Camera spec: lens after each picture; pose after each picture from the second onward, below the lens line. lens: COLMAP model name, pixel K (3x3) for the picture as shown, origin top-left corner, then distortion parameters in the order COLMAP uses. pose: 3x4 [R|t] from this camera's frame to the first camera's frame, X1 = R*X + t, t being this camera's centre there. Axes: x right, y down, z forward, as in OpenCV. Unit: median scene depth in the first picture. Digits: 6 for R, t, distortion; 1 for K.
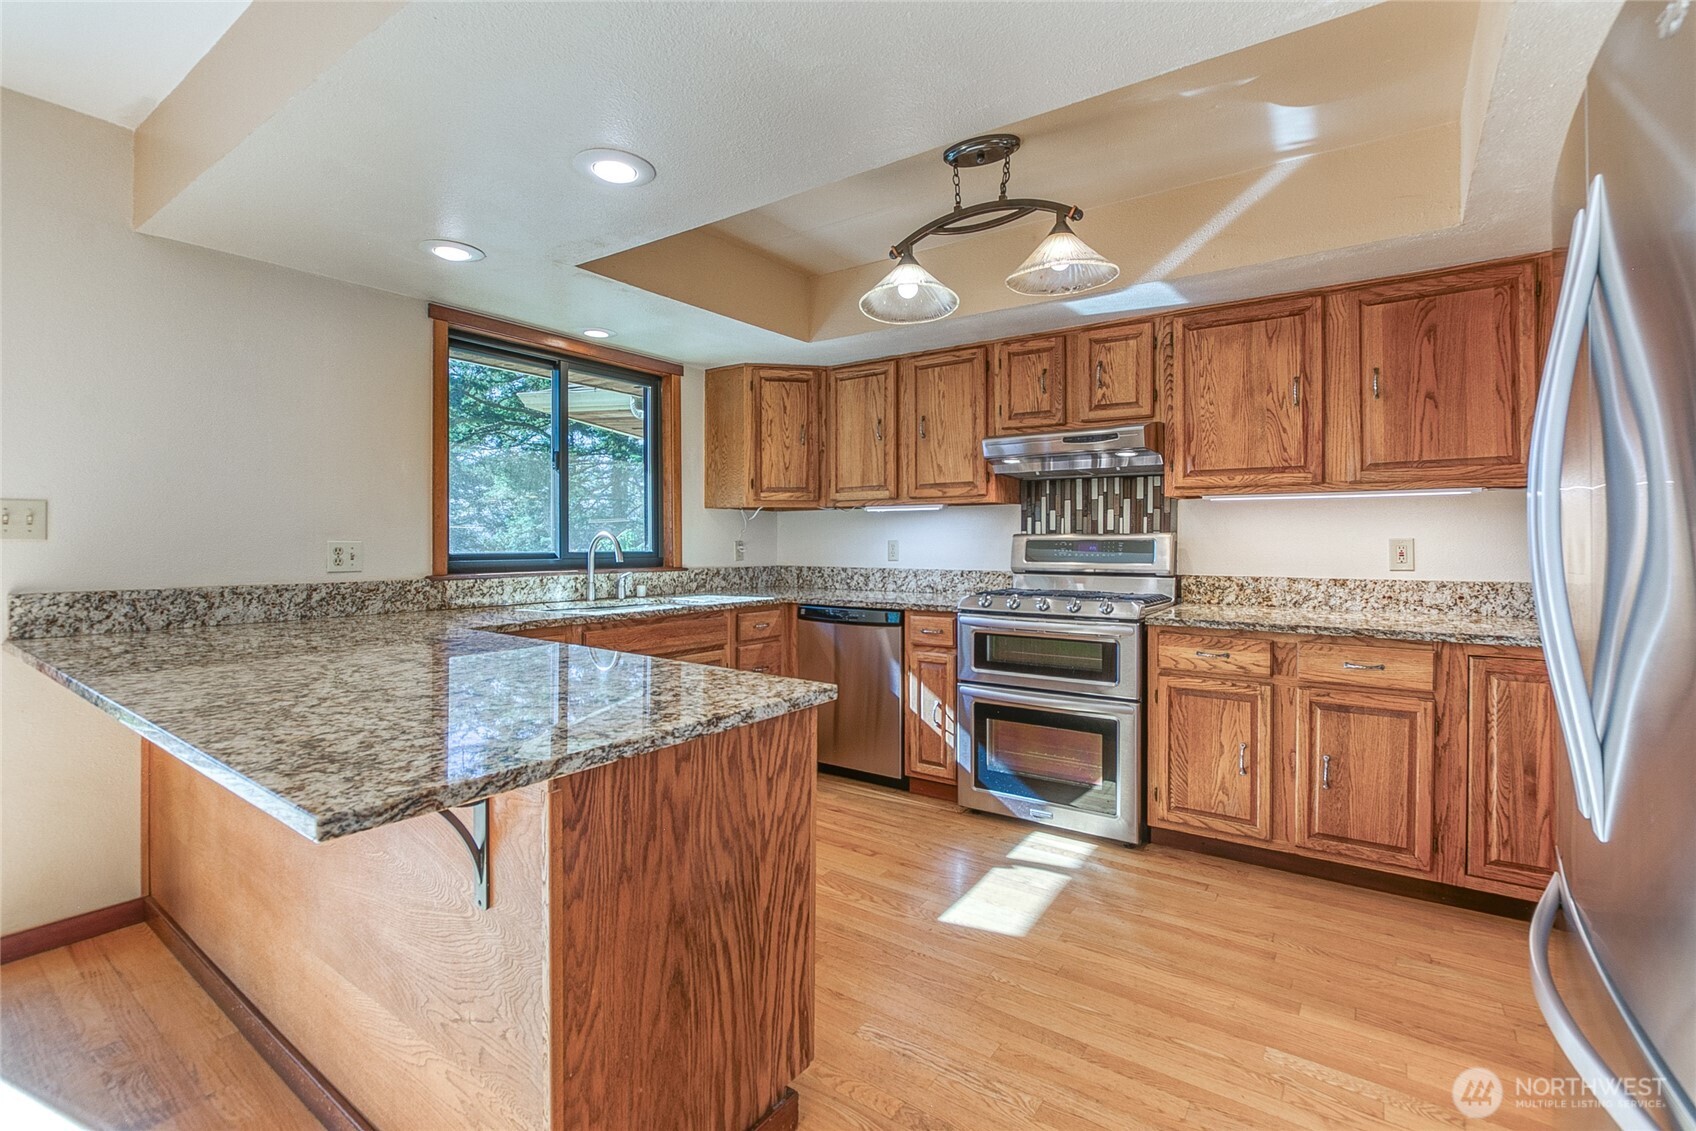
lens RADIAL K [[765.9, 0, 874.2], [0, 765.9, 546.5], [0, 0, 1]] dist [-0.022997, 0.003676]
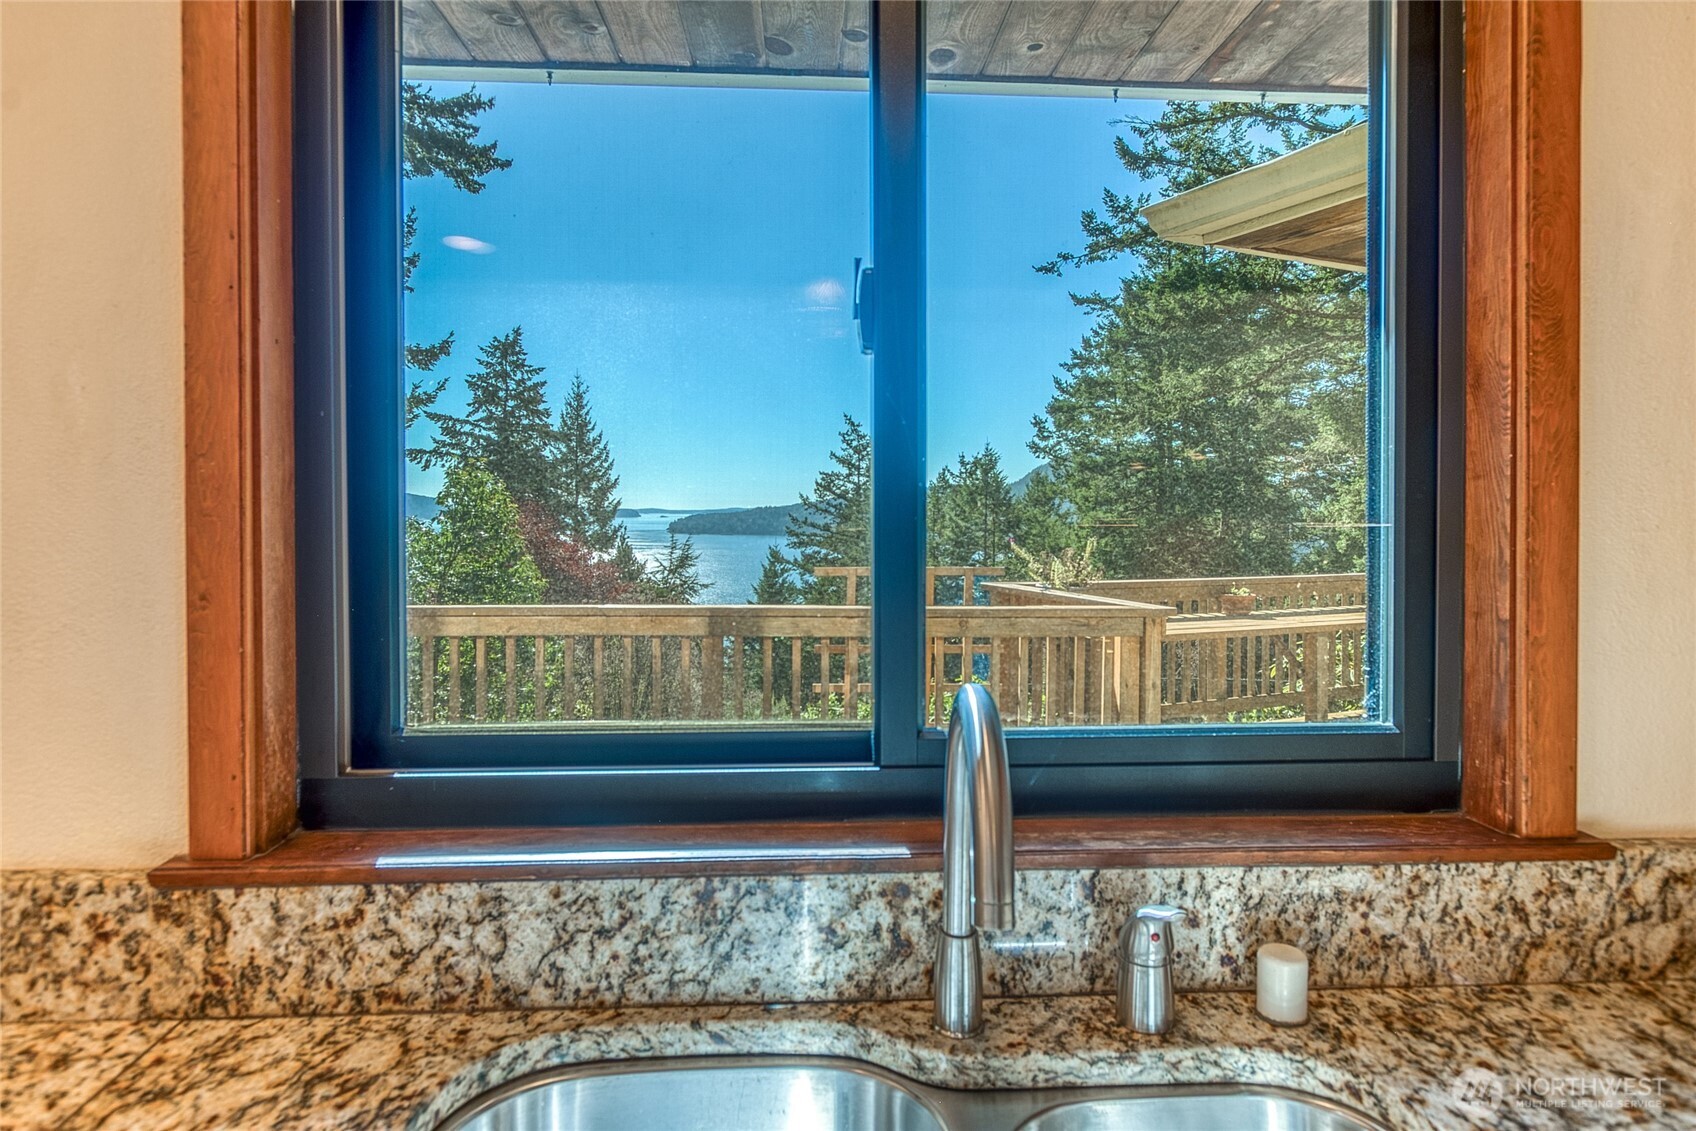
lens RADIAL K [[1019.4, 0, 853.6], [0, 1019.4, 533.7], [0, 0, 1]] dist [0.007435, 0.001215]
pose [[0.610229, 0.019485, -0.791986, -0.200891], [-0.005209, 0.999775, 0.020583, -0.058167], [0.792208, -0.008435, 0.610193, 0.874142]]
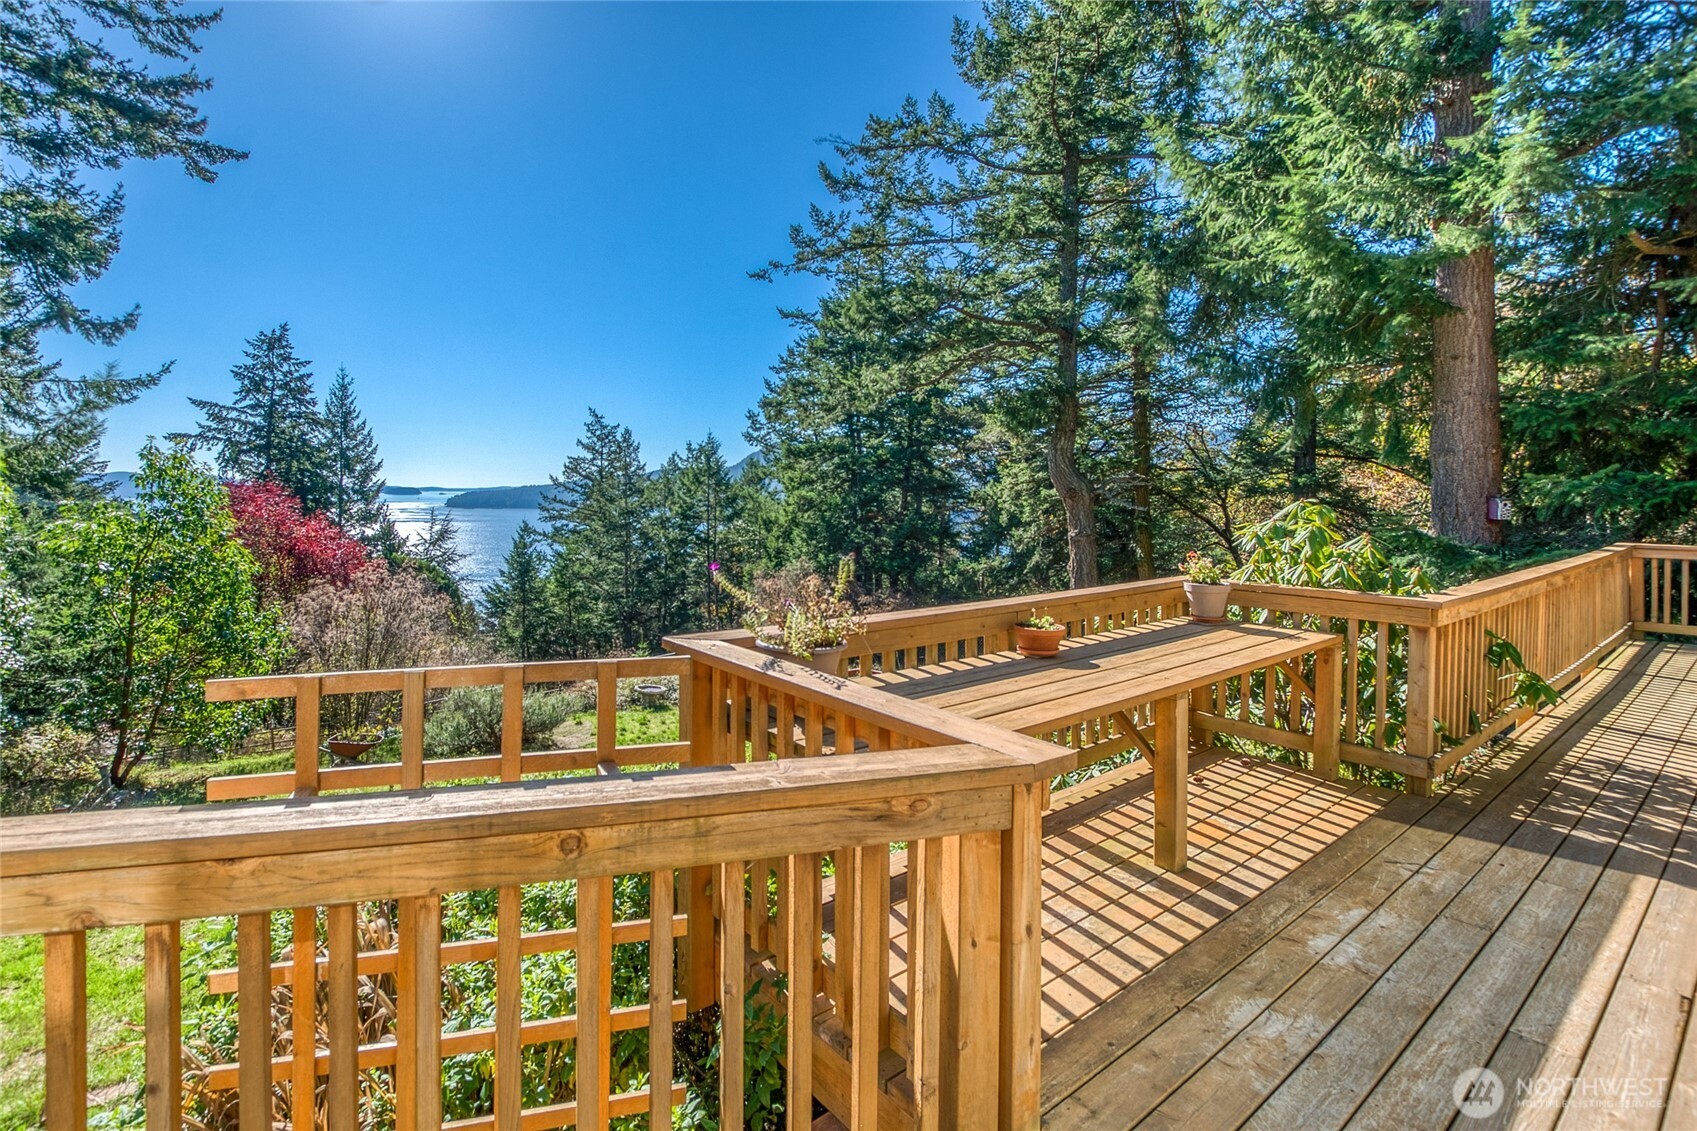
lens RADIAL K [[825.1, 0, 742.4], [0, 825.1, 494.4], [0, 0, 1]] dist [-0.010420, 0.000127]
pose [[0.734169, 0.005580, -0.678944, -0.722057], [-0.003120, 0.999983, 0.004844, -0.087077], [0.678960, -0.001438, 0.734174, 1.427223]]
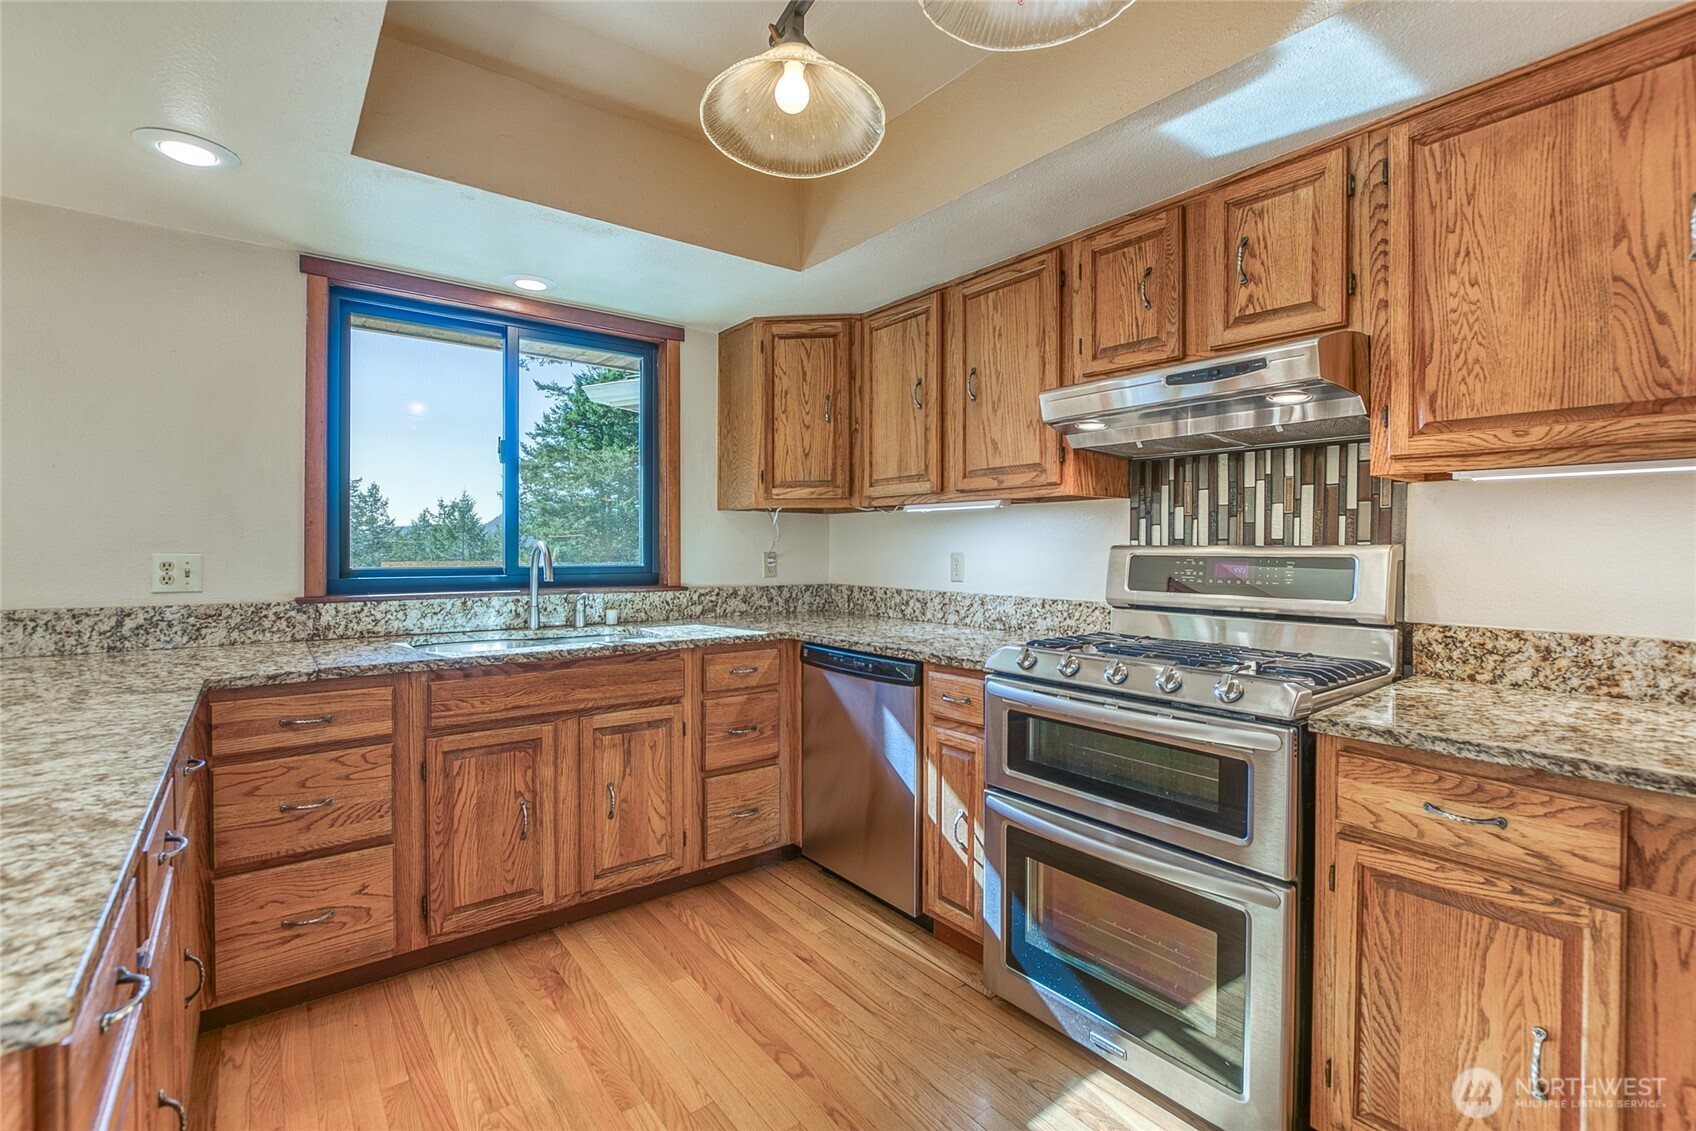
lens RADIAL K [[765.9, 0, 858.2], [0, 765.9, 554.4], [0, 0, 1]] dist [-0.022997, 0.003676]
pose [[0.954725, 0.006277, -0.297425, 0.187374], [-0.005414, 0.999978, 0.003725, -0.011100], [0.297442, -0.001946, 0.954738, 0.374118]]
